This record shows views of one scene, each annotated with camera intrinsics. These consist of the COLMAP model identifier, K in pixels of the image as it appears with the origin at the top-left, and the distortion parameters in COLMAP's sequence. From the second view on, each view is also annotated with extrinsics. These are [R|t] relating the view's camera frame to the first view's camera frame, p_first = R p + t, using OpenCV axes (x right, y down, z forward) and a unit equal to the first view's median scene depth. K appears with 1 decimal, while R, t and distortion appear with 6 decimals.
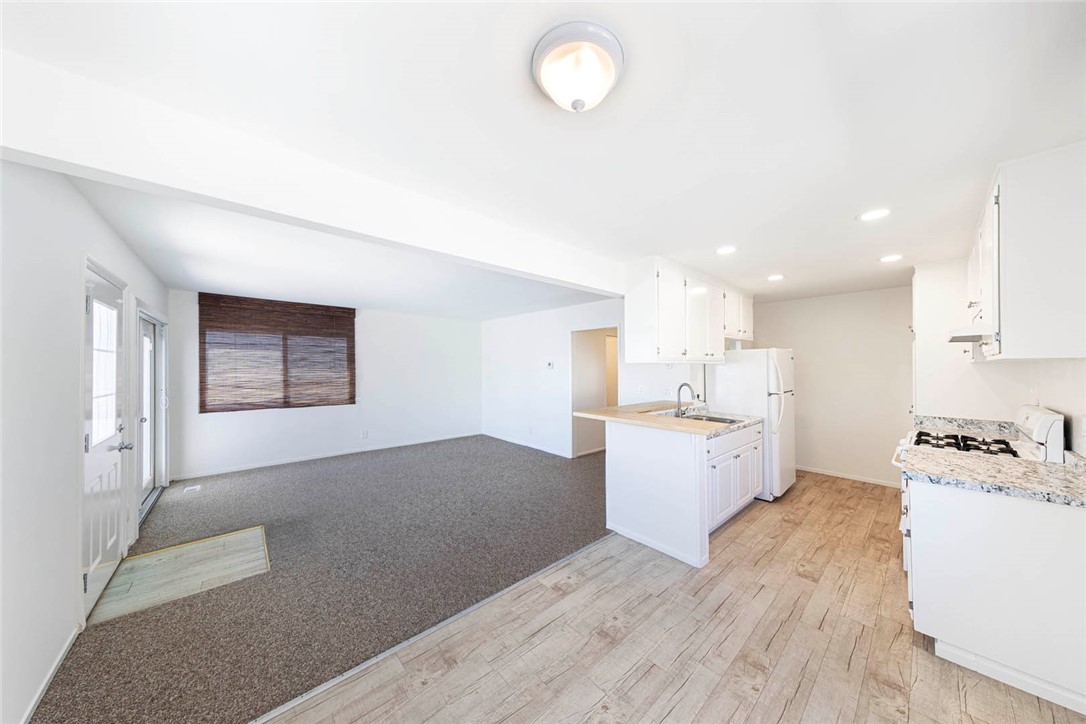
lens RADIAL K [[339.4, 0, 552.2], [0, 339.4, 364.5], [0, 0, 1]] dist [0.000299, -0.000092]
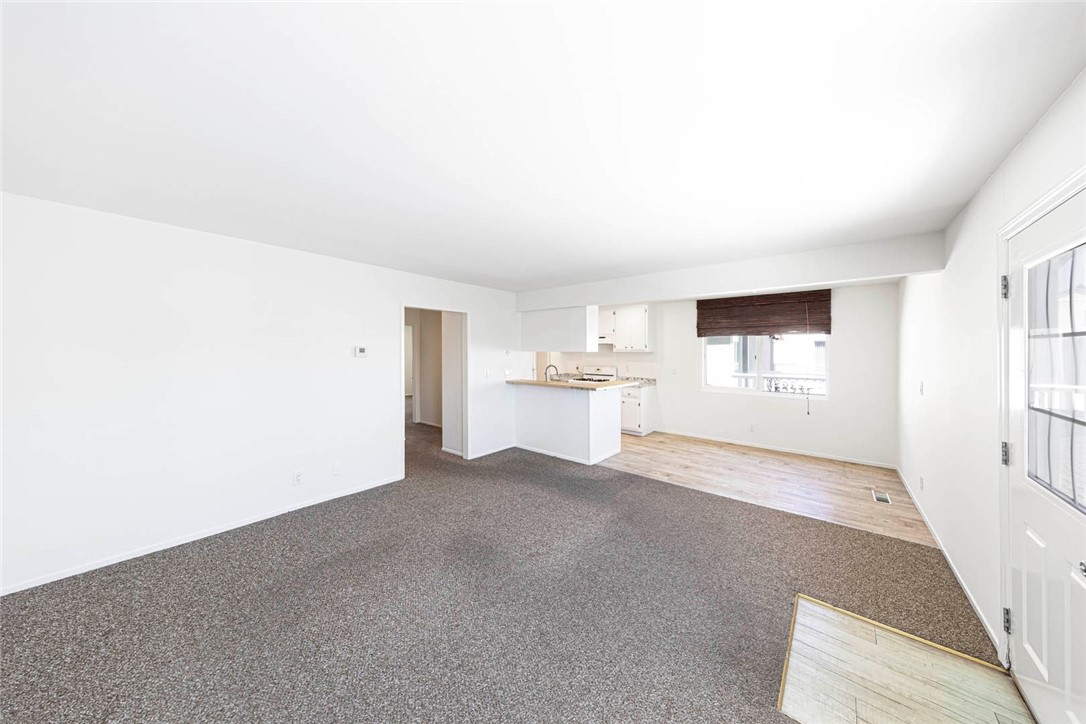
lens RADIAL K [[339.4, 0, 548.5], [0, 339.4, 352.3], [0, 0, 1]] dist [0.000299, -0.000092]
pose [[-0.126953, -0.005816, 0.991892, -1.886012], [-0.012893, 0.999908, 0.004212, -0.014299], [-0.991825, -0.012254, -0.127017, 2.052126]]
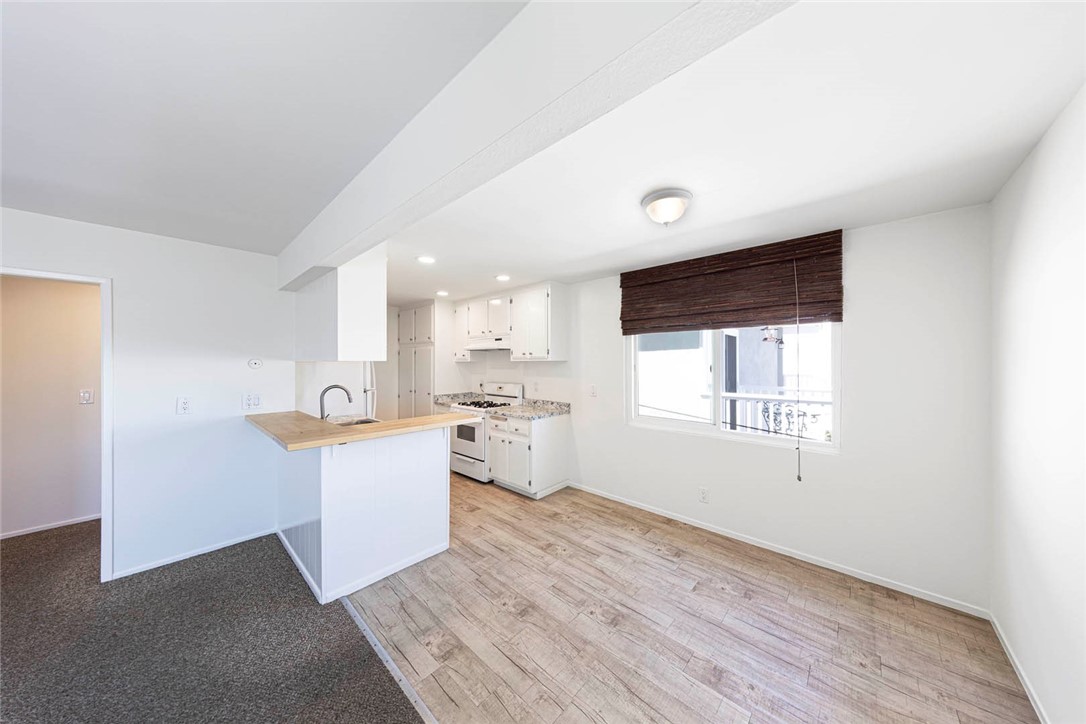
lens RADIAL K [[339.4, 0, 571.3], [0, 339.4, 363.1], [0, 0, 1]] dist [0.000299, -0.000092]
pose [[-0.123582, -0.004546, 0.992324, -0.851403], [-0.006014, 0.999975, 0.003832, -0.010793], [-0.992316, -0.005494, -0.123607, 0.888640]]
